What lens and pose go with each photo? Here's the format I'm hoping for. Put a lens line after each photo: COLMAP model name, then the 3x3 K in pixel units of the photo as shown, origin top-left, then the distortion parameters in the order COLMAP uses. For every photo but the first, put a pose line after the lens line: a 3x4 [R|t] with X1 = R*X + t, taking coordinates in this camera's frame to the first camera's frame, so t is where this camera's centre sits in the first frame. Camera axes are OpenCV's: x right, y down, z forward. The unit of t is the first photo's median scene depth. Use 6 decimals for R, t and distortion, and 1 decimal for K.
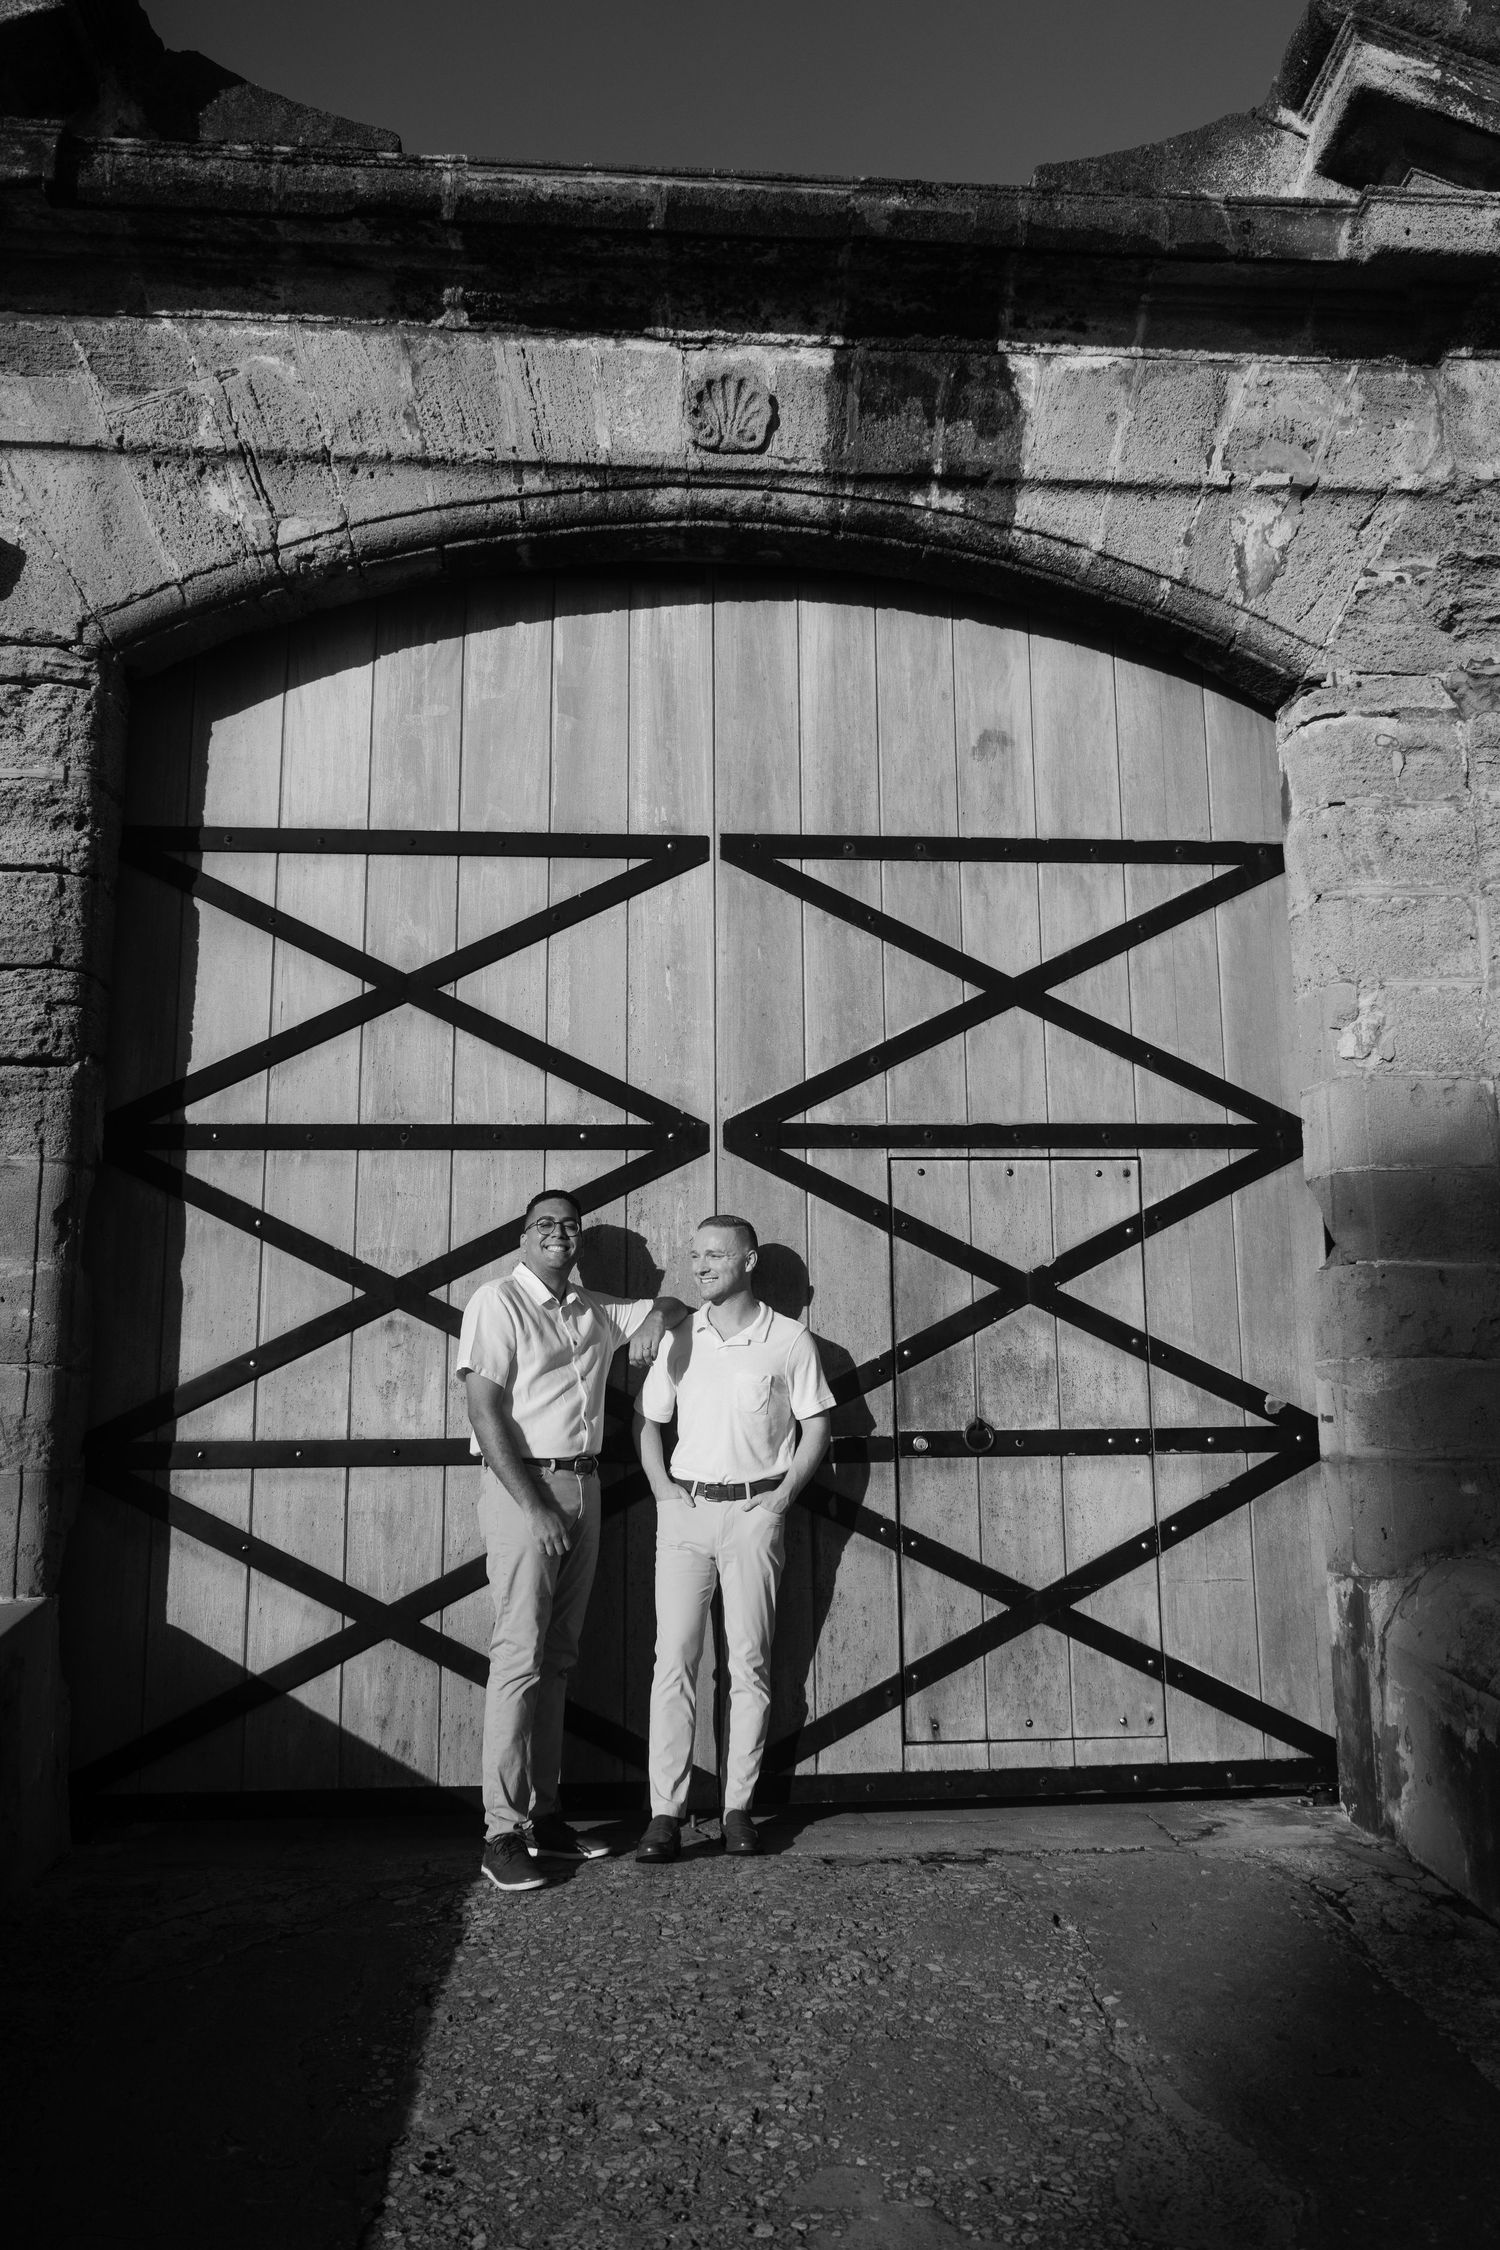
lens RADIAL K [[1800.7, 0, 749.2], [0, 1800.7, 1061.2], [0, 0, 1]] dist [-0.009411, -0.005960]
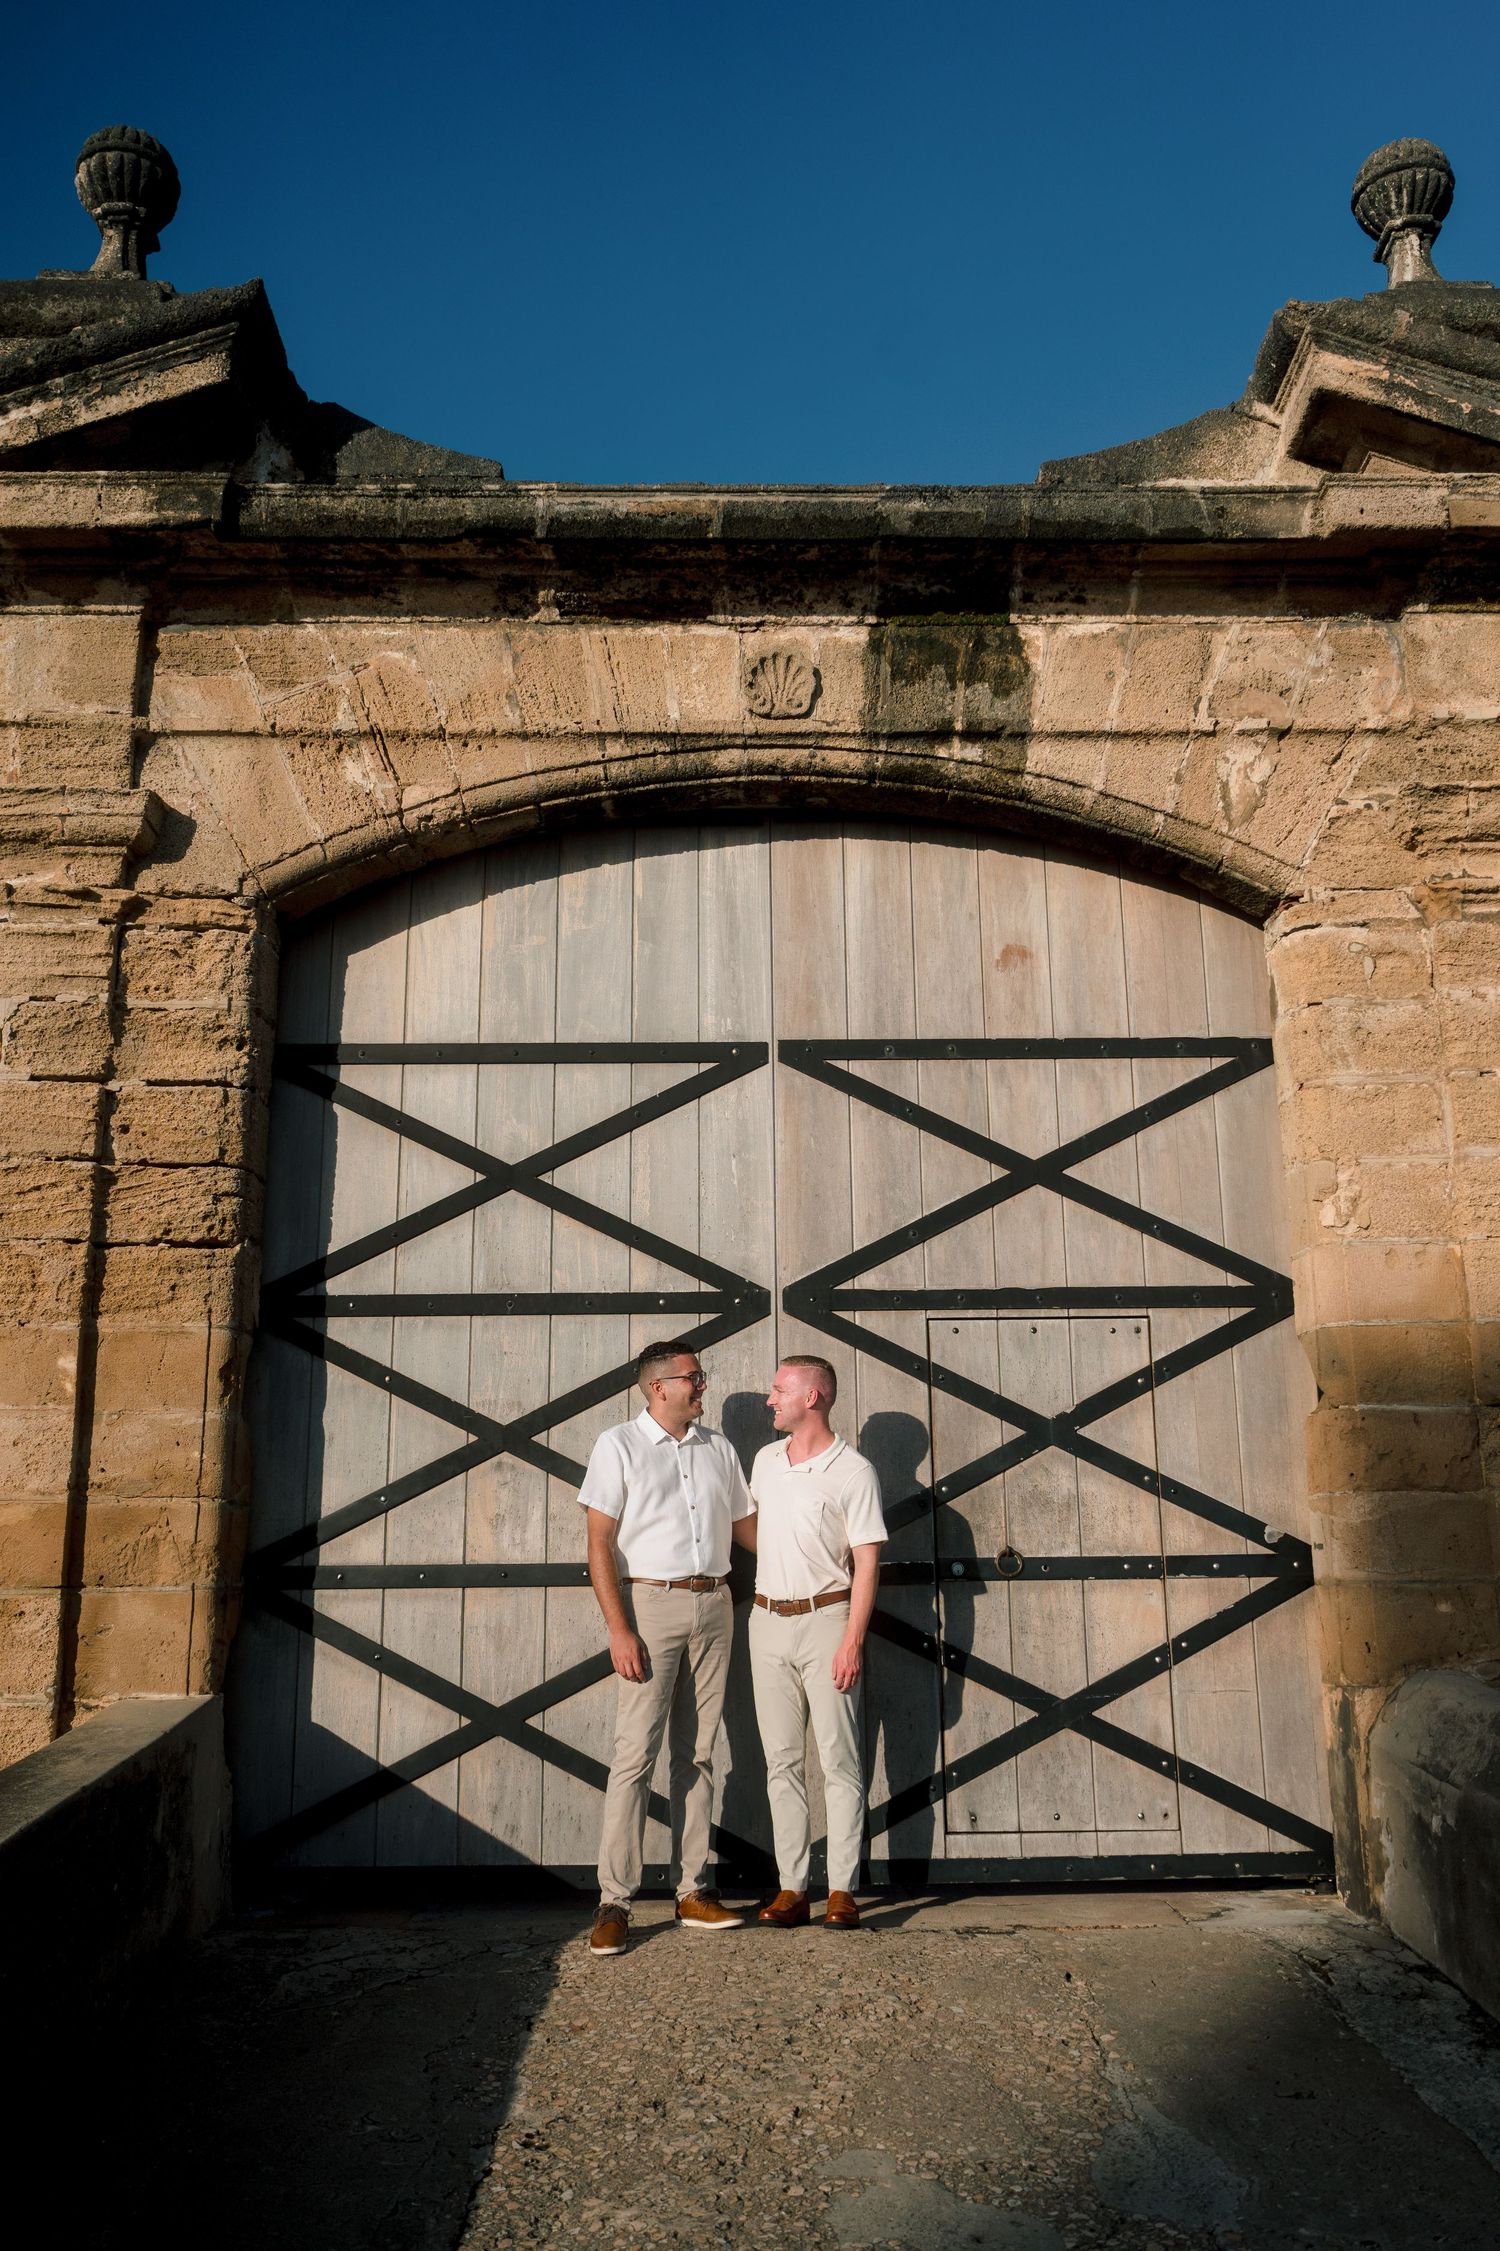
lens RADIAL K [[1819.5, 0, 743.5], [0, 1819.5, 1127.1], [0, 0, 1]] dist [-0.011906, 0.005480]
pose [[0.997516, -0.016671, -0.068438, 0.042936], [0.012857, 0.998360, -0.055794, -0.005188], [0.069256, 0.054775, 0.996094, -0.175446]]
